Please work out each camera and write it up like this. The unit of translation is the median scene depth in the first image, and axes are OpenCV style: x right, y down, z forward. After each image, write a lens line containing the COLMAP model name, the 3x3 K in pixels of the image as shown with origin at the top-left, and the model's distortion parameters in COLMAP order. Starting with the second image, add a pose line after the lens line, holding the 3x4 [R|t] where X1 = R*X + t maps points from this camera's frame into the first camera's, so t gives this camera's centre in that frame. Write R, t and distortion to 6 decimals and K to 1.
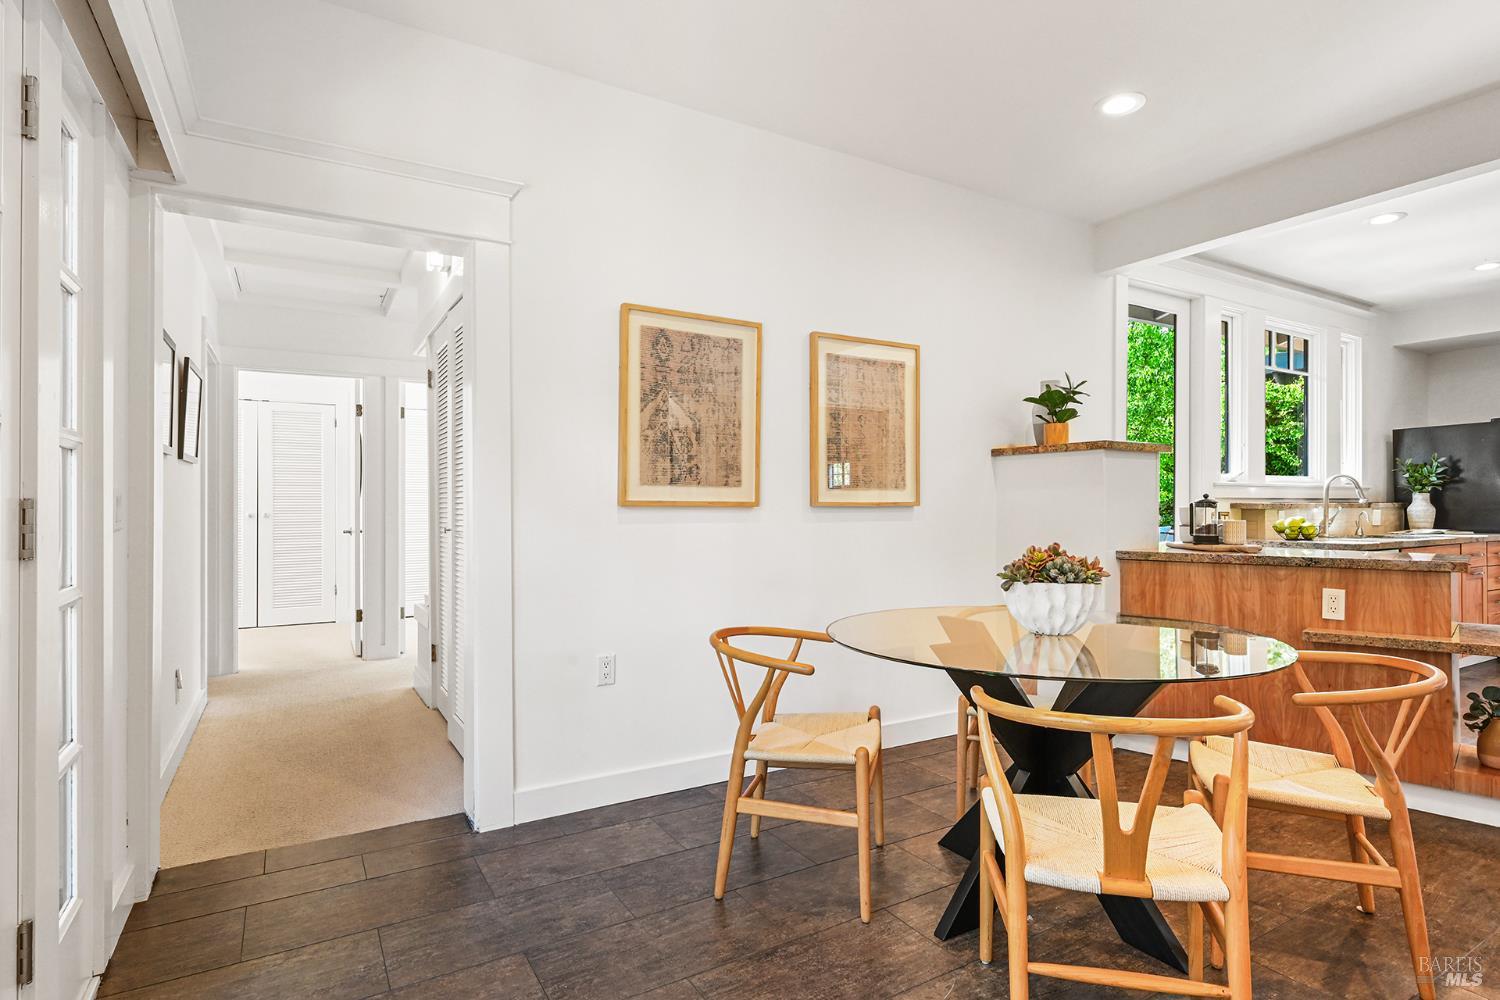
lens RADIAL K [[778.3, 0, 745.9], [0, 778.3, 501.9], [0, 0, 1]] dist [0.002148, -0.000013]
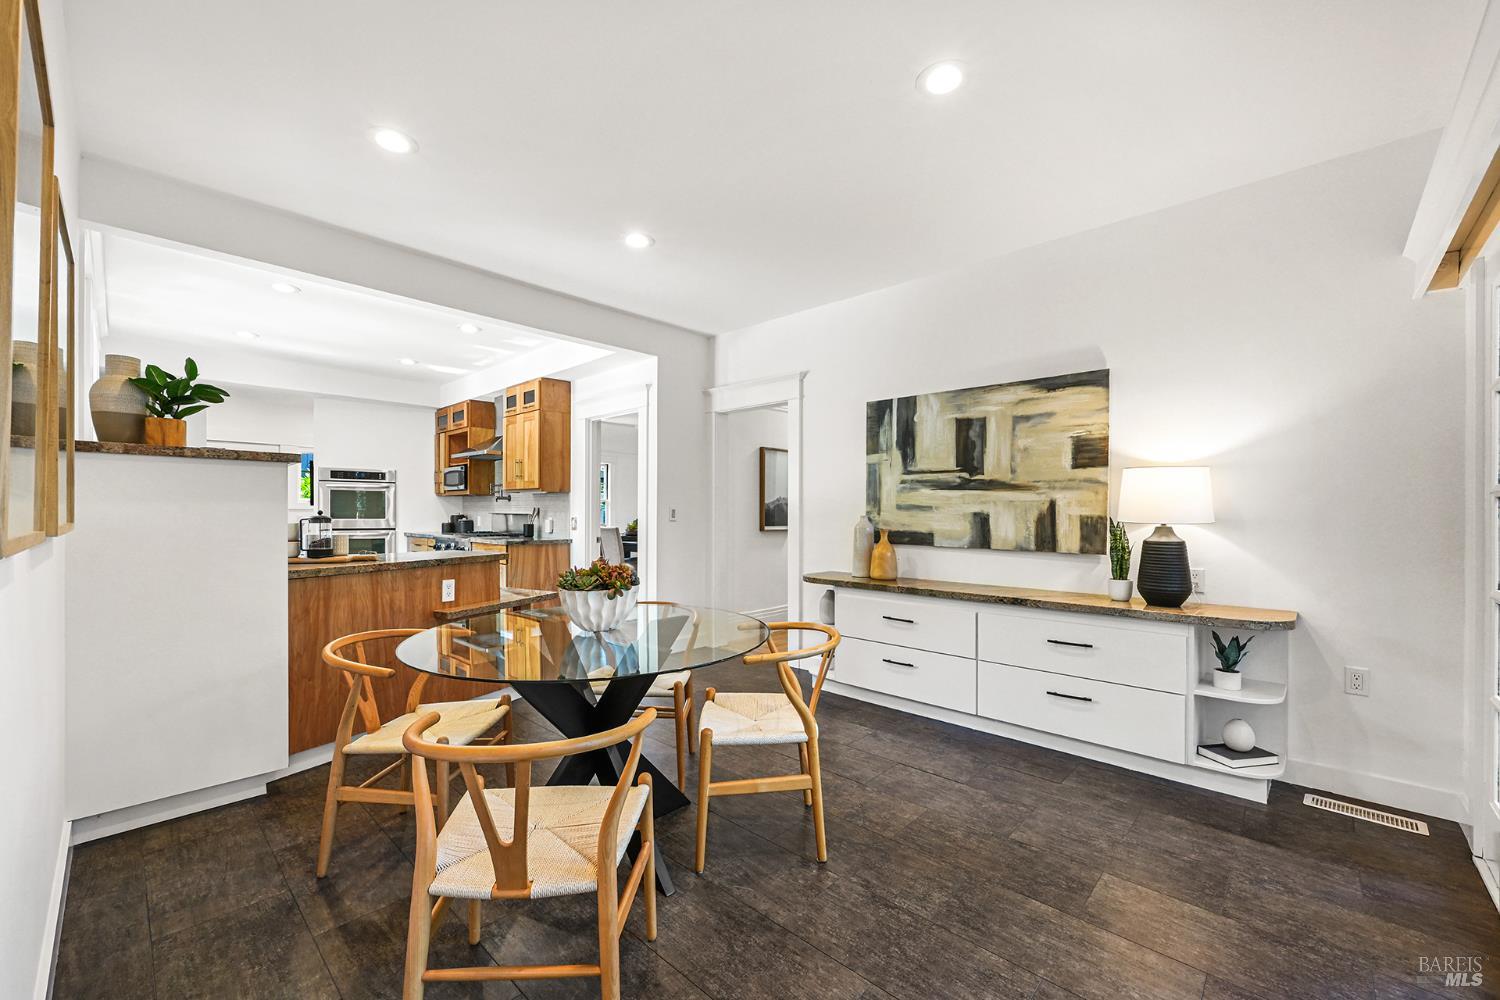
lens RADIAL K [[600.0, 0, 757.1], [0, 600.0, 512.4], [0, 0, 1]] dist [0.002220, 0.000071]
pose [[-0.284952, -0.002882, 0.958538, -0.256004], [-0.008031, 0.999968, 0.000619, -0.008913], [-0.958508, -0.007521, -0.284966, 0.439729]]
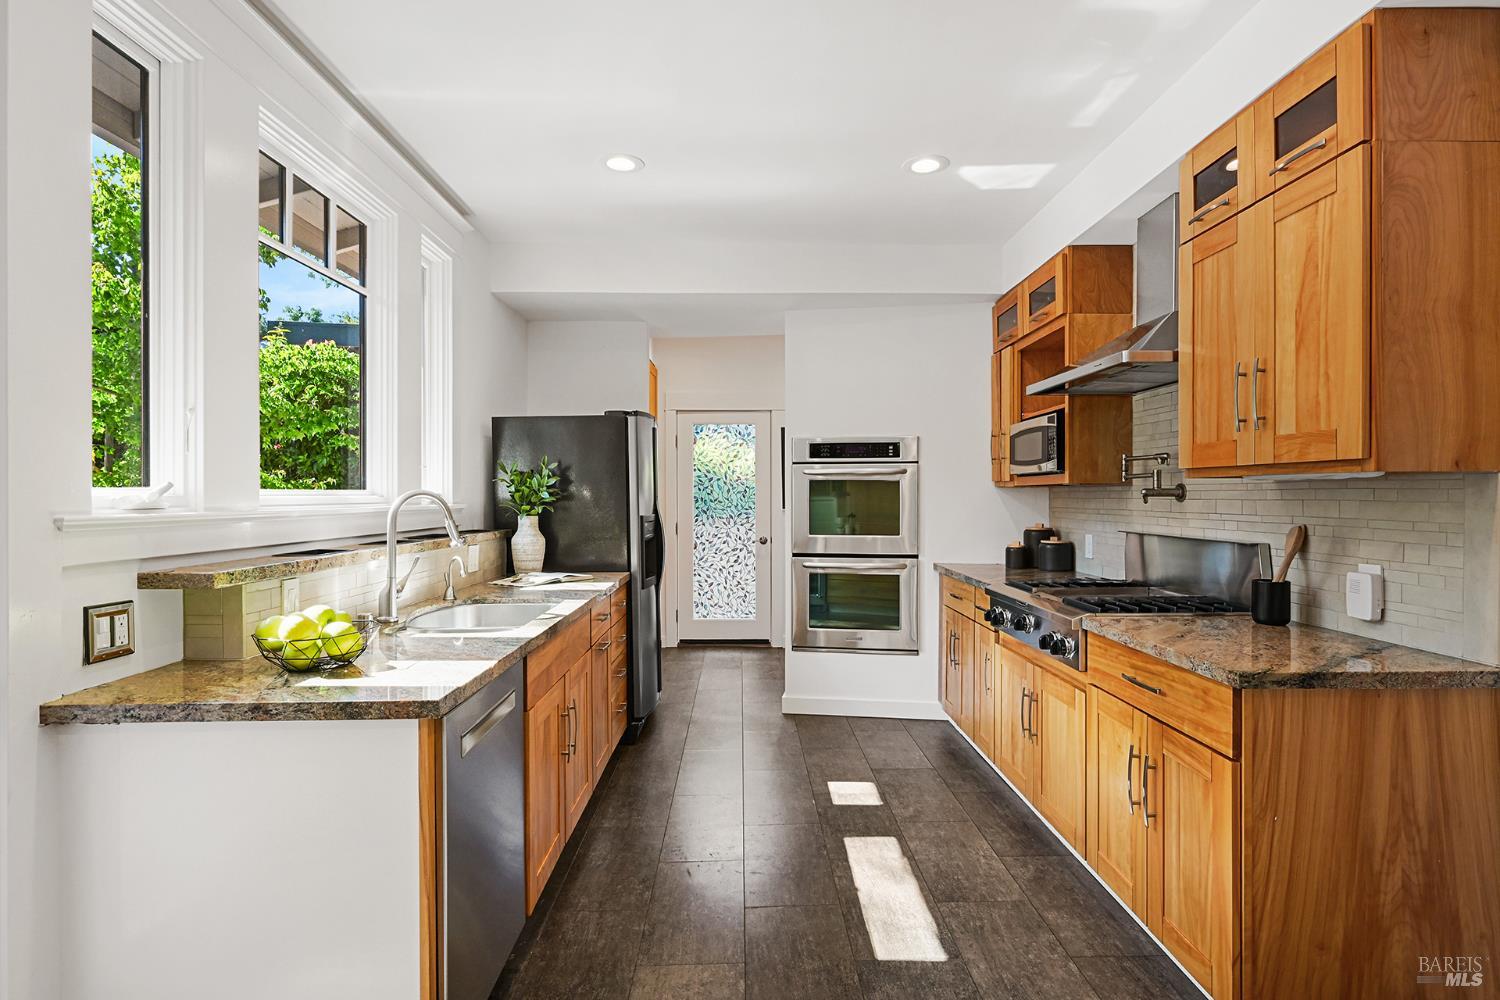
lens RADIAL K [[768.5, 0, 750.8], [0, 768.5, 499.6], [0, 0, 1]] dist [0.004584, 0.001044]
pose [[0.497536, -0.005205, 0.867428, 0.443839], [-0.000906, 0.999978, 0.006520, -0.032205], [-0.867443, -0.004030, 0.497520, 0.573002]]
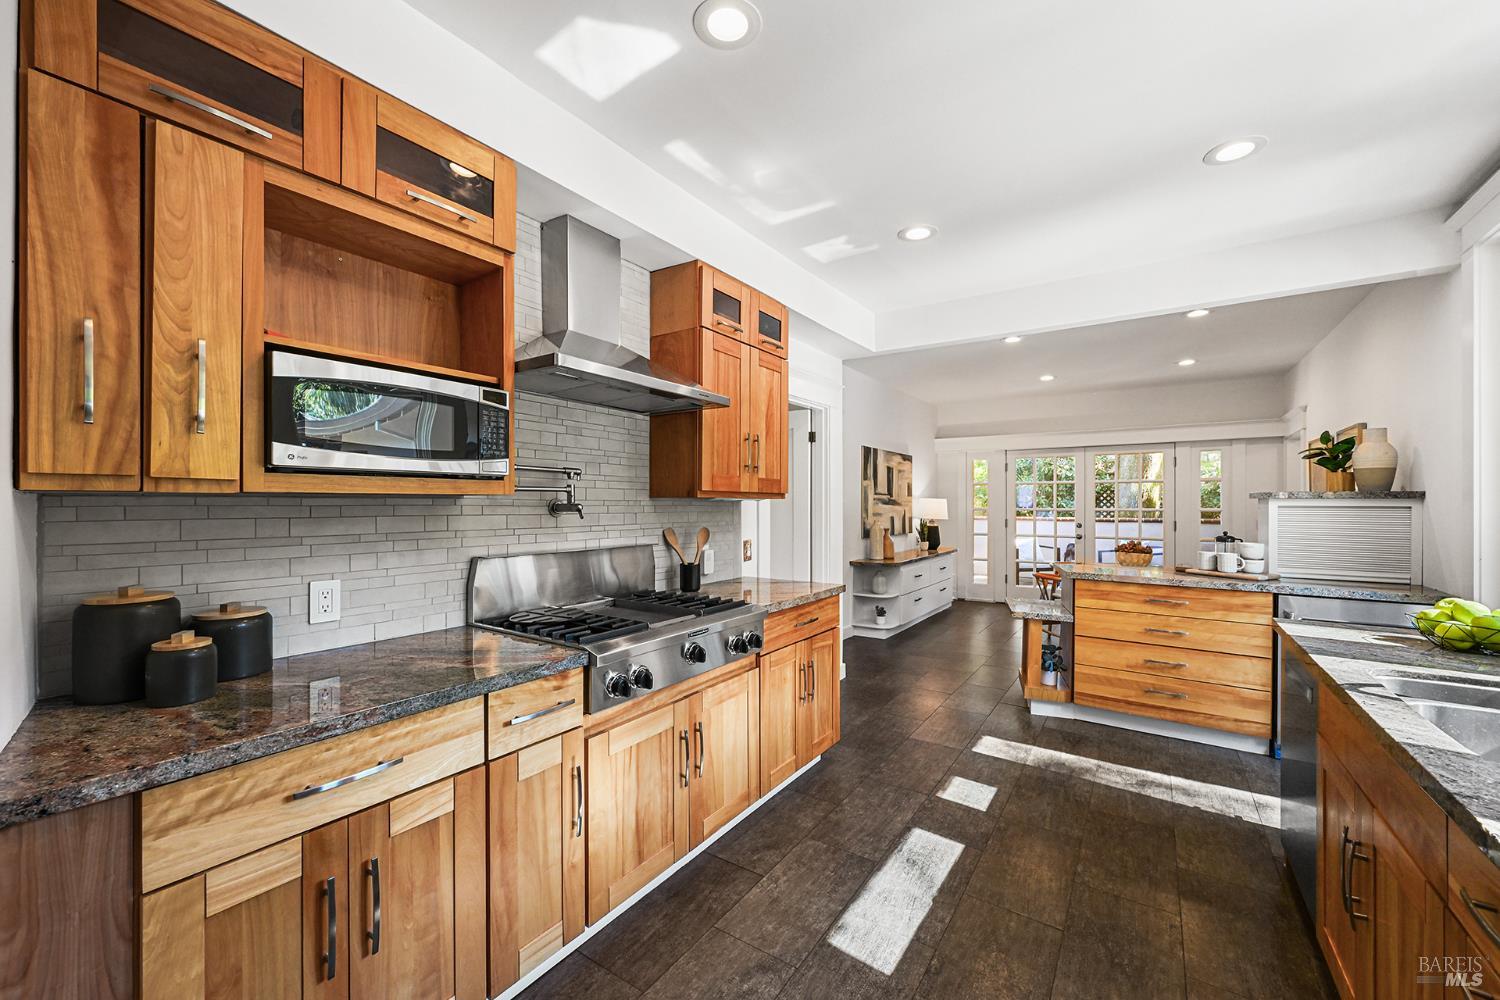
lens RADIAL K [[600.0, 0, 748.3], [0, 600.0, 501.2], [0, 0, 1]] dist [0.002220, 0.000071]
pose [[-0.901985, -0.002248, -0.431761, 1.183686], [0.000301, 0.999983, -0.005837, -0.036329], [0.431767, -0.005394, -0.901969, 1.060332]]
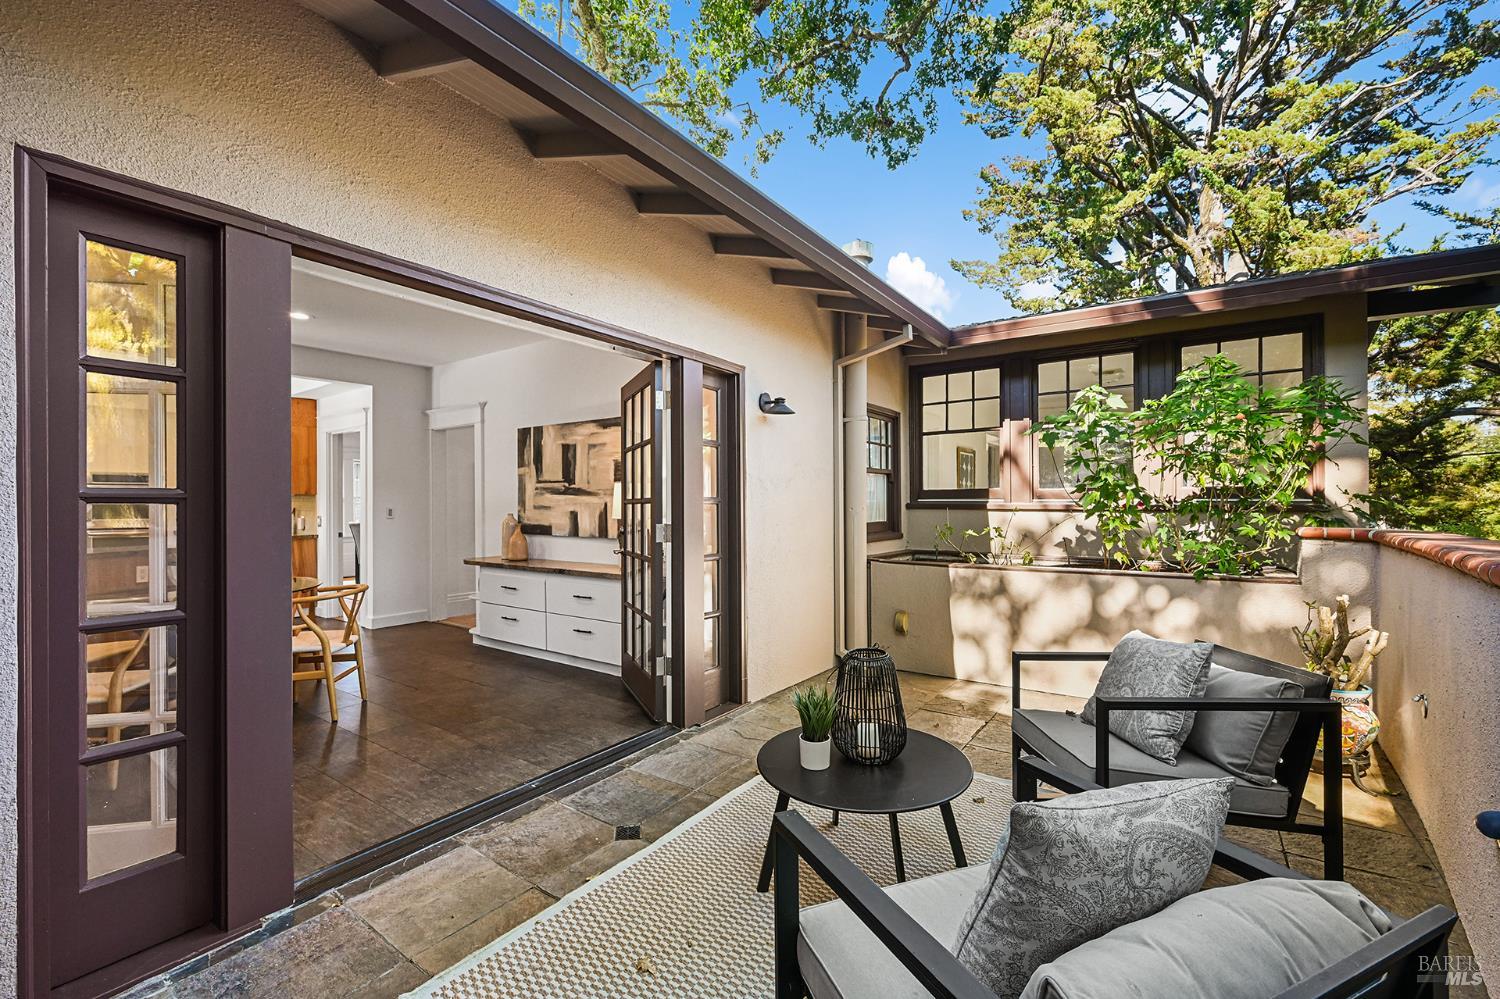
lens RADIAL K [[617.8, 0, 751.0], [0, 617.8, 506.6], [0, 0, 1]] dist [-0.001204, 0.000006]
pose [[-0.414755, -0.001747, 0.909931, -0.696149], [-0.001327, 0.999998, 0.001315, -0.019488], [-0.909932, -0.000662, -0.414757, 0.154969]]
